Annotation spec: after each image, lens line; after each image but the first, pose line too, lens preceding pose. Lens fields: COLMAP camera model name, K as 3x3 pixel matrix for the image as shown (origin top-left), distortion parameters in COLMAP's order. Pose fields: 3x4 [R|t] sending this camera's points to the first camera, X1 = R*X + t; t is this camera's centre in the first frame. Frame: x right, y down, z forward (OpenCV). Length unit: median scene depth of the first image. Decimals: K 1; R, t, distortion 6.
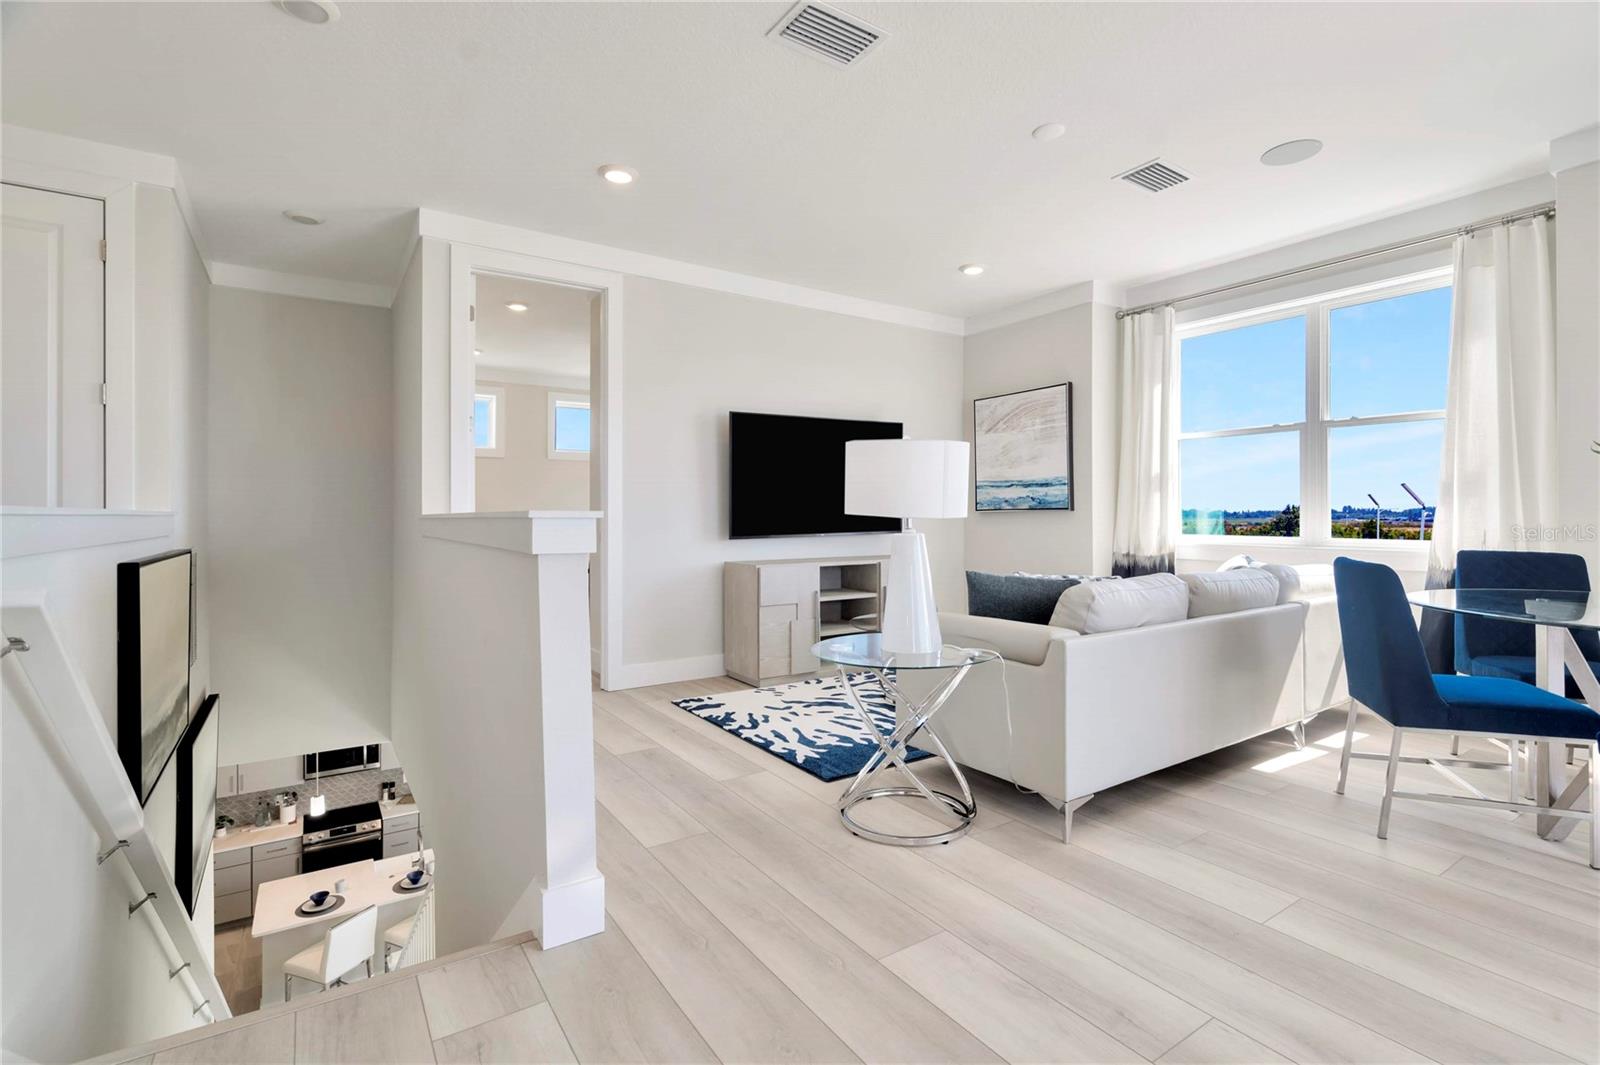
lens RADIAL K [[741.3, 0, 808.0], [0, 741.3, 507.2], [0, 0, 1]] dist [0.006333, 0.000711]
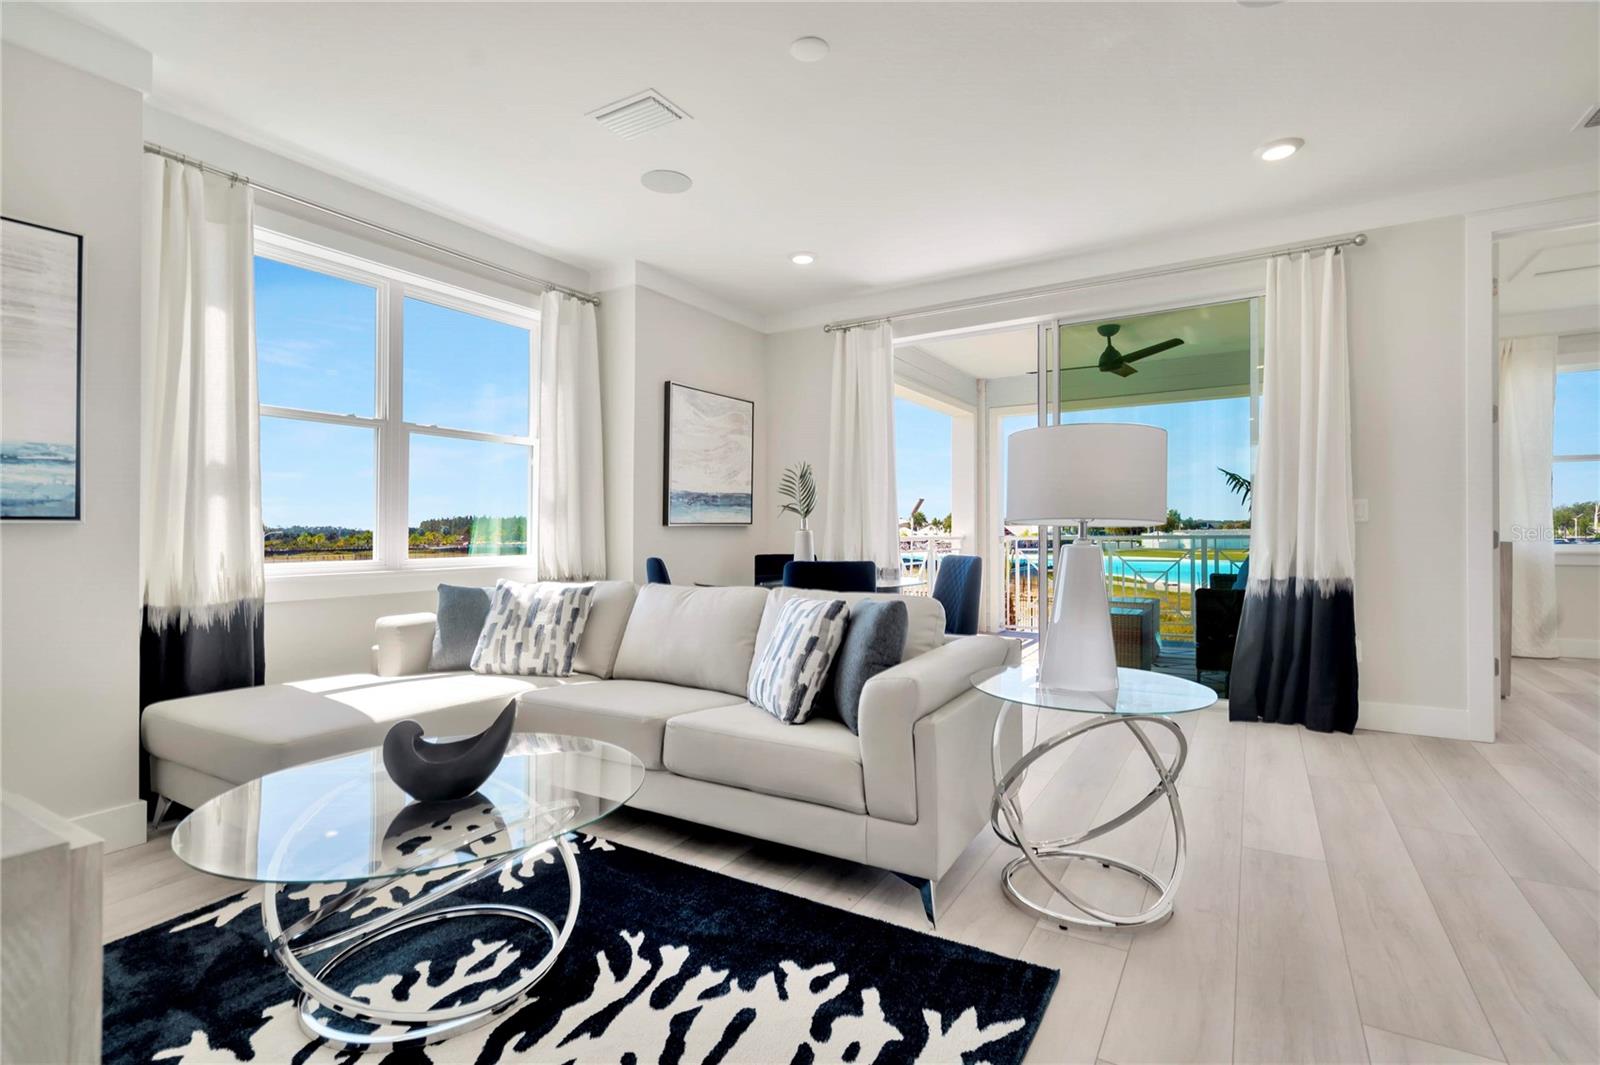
lens RADIAL K [[741.3, 0, 801.1], [0, 741.3, 532.8], [0, 0, 1]] dist [0.006333, 0.000711]
pose [[-0.419245, 0.000242, 0.907873, -0.343655], [-0.005045, 0.999984, -0.002596, 0.014098], [-0.907859, -0.005668, -0.419237, 1.147881]]
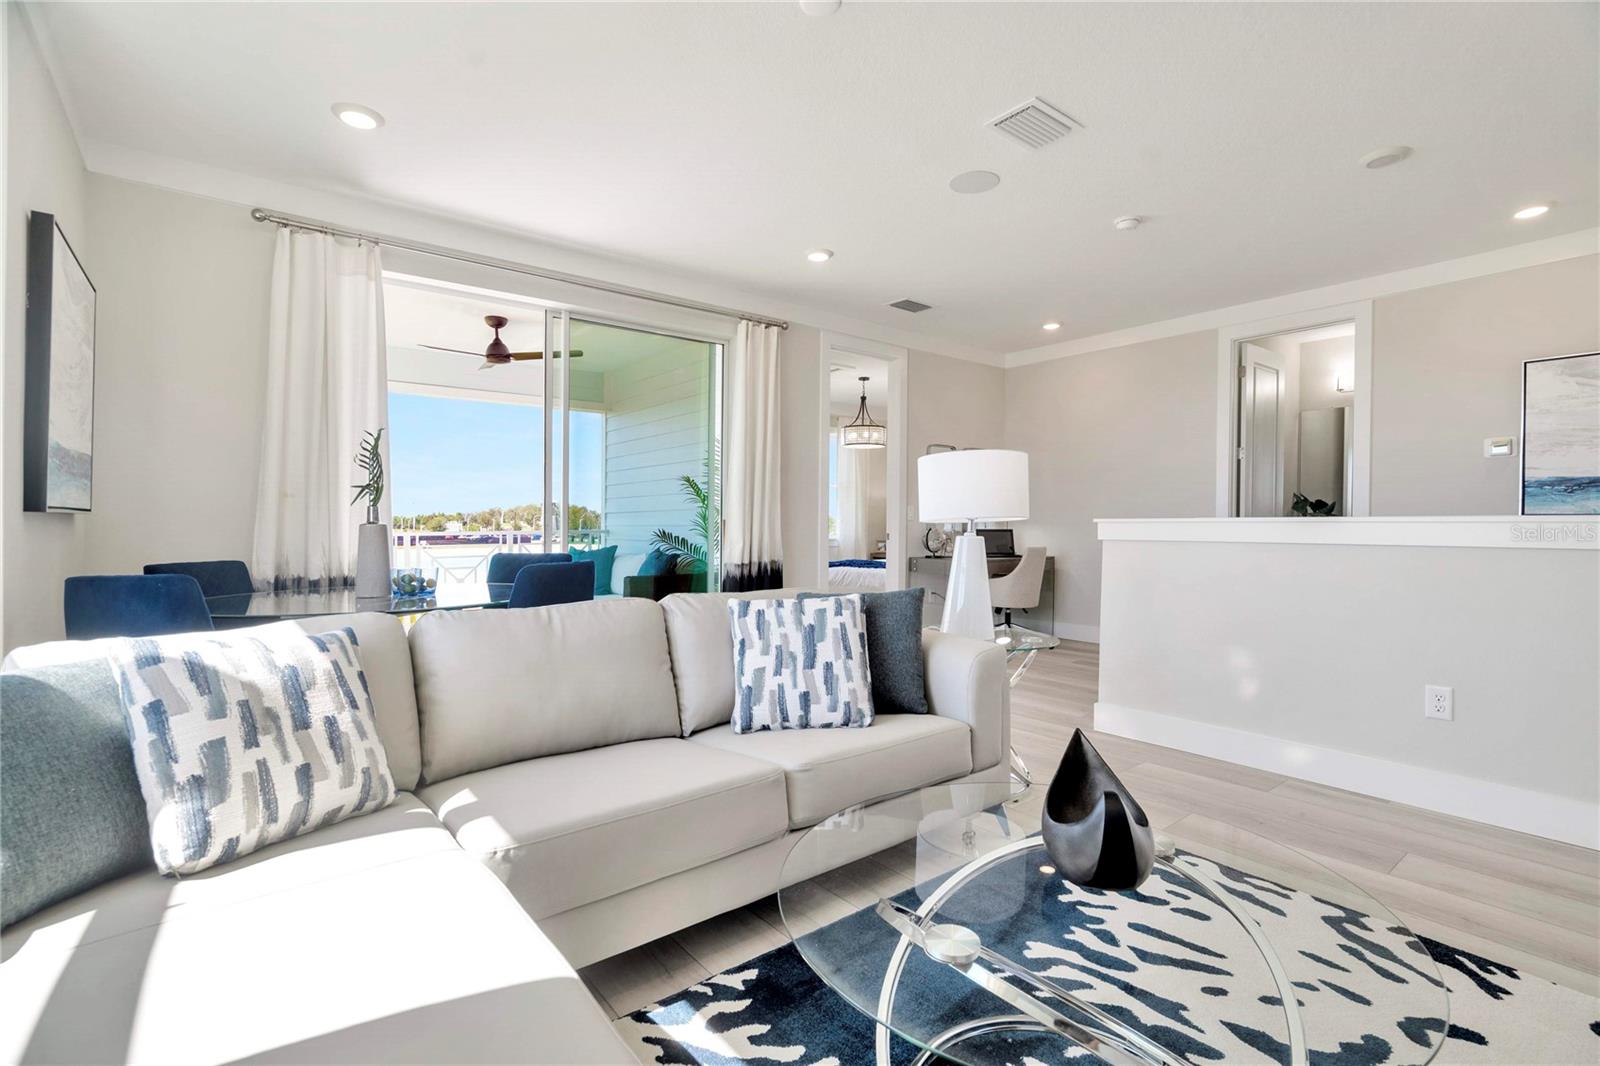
lens RADIAL K [[741.3, 0, 796.5], [0, 741.3, 536.5], [0, 0, 1]] dist [0.006333, 0.000711]
pose [[-0.997183, 0.006468, -0.074721, 0.340901], [0.006303, 0.999977, 0.002445, 0.020892], [0.074735, 0.001967, -0.997201, 1.491053]]
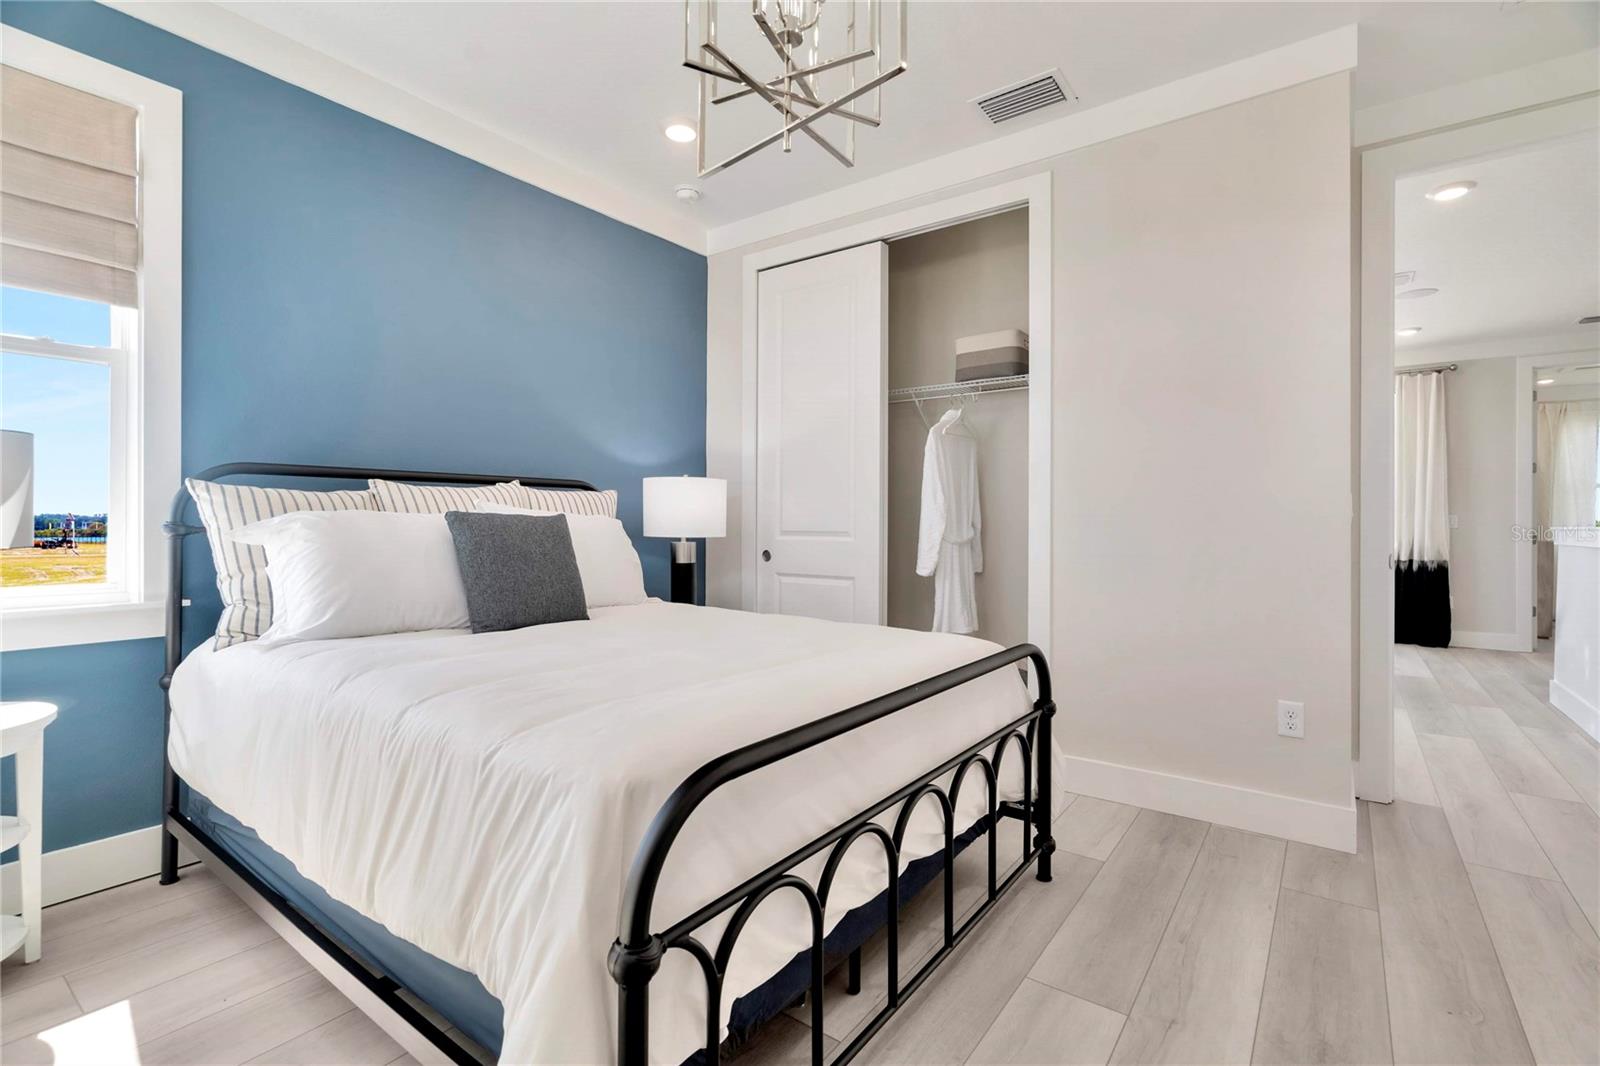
lens RADIAL K [[741.3, 0, 802.5], [0, 741.3, 519.6], [0, 0, 1]] dist [0.006333, 0.000711]
pose [[-0.349327, 0.000957, 0.937000, -0.863837], [-0.015311, 0.999860, -0.006730, 0.008150], [-0.936876, -0.016697, -0.349264, 2.100586]]
